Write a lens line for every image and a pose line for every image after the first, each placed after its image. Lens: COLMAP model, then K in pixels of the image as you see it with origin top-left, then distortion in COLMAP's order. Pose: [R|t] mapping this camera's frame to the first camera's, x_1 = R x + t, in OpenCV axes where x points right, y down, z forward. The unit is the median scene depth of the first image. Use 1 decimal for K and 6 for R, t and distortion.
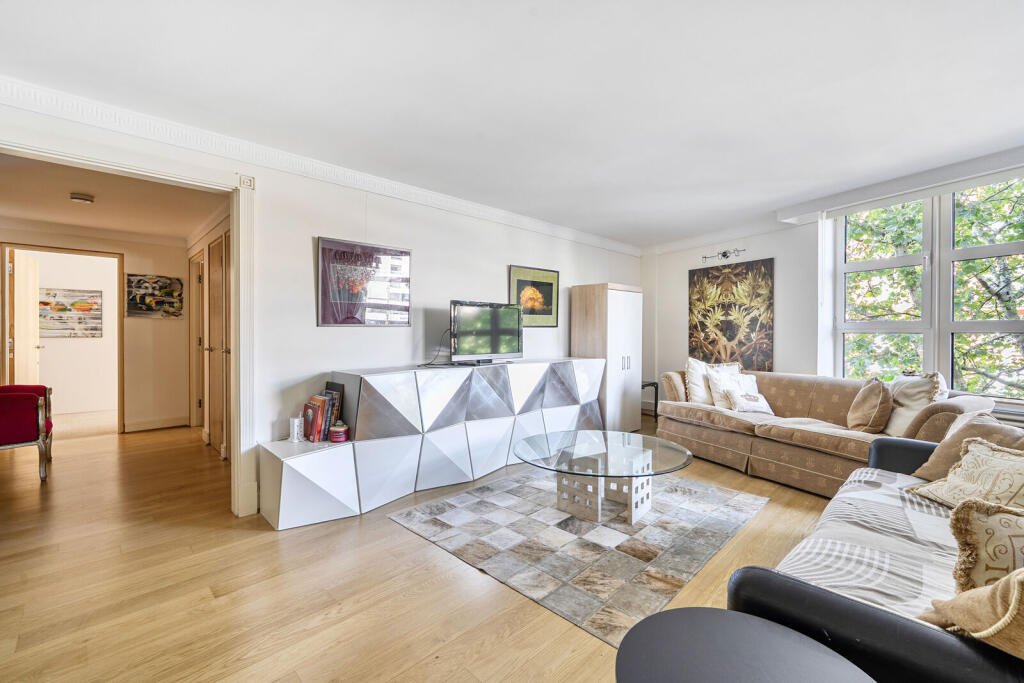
lens RADIAL K [[411.5, 0, 513.6], [0, 411.5, 336.4], [0, 0, 1]] dist [-0.001156, -0.000089]
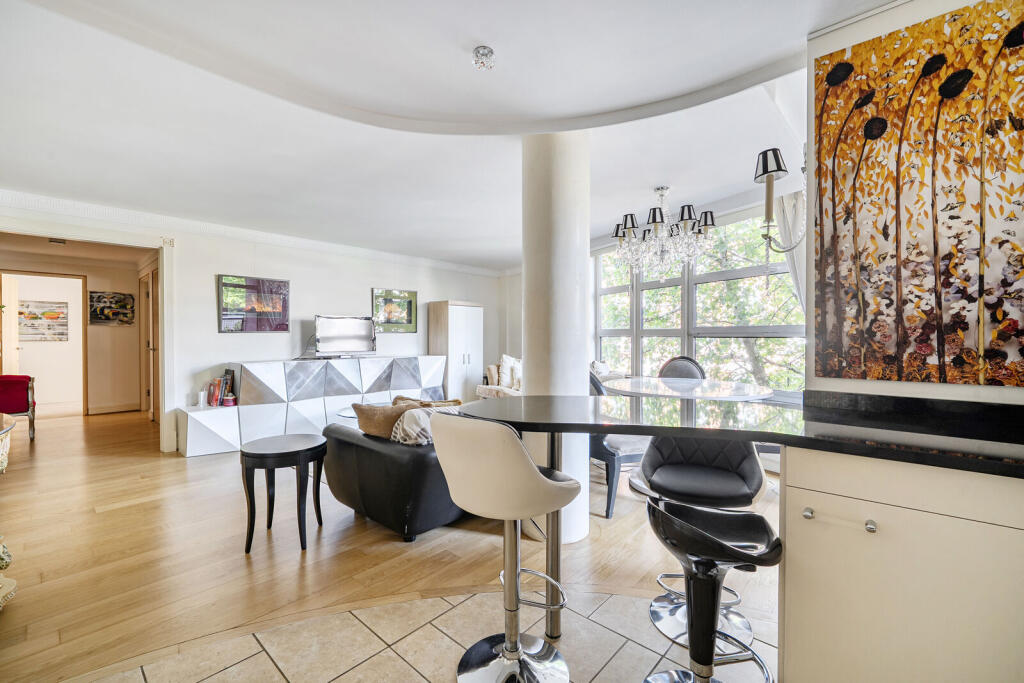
lens RADIAL K [[432.6, 0, 510.2], [0, 432.6, 343.1], [0, 0, 1]] dist [0.001075, 0.000229]
pose [[0.999791, -0.000926, 0.020431, 0.386479], [0.000806, 0.999982, 0.005894, 0.003458], [-0.020436, -0.005876, 0.999774, -0.425278]]
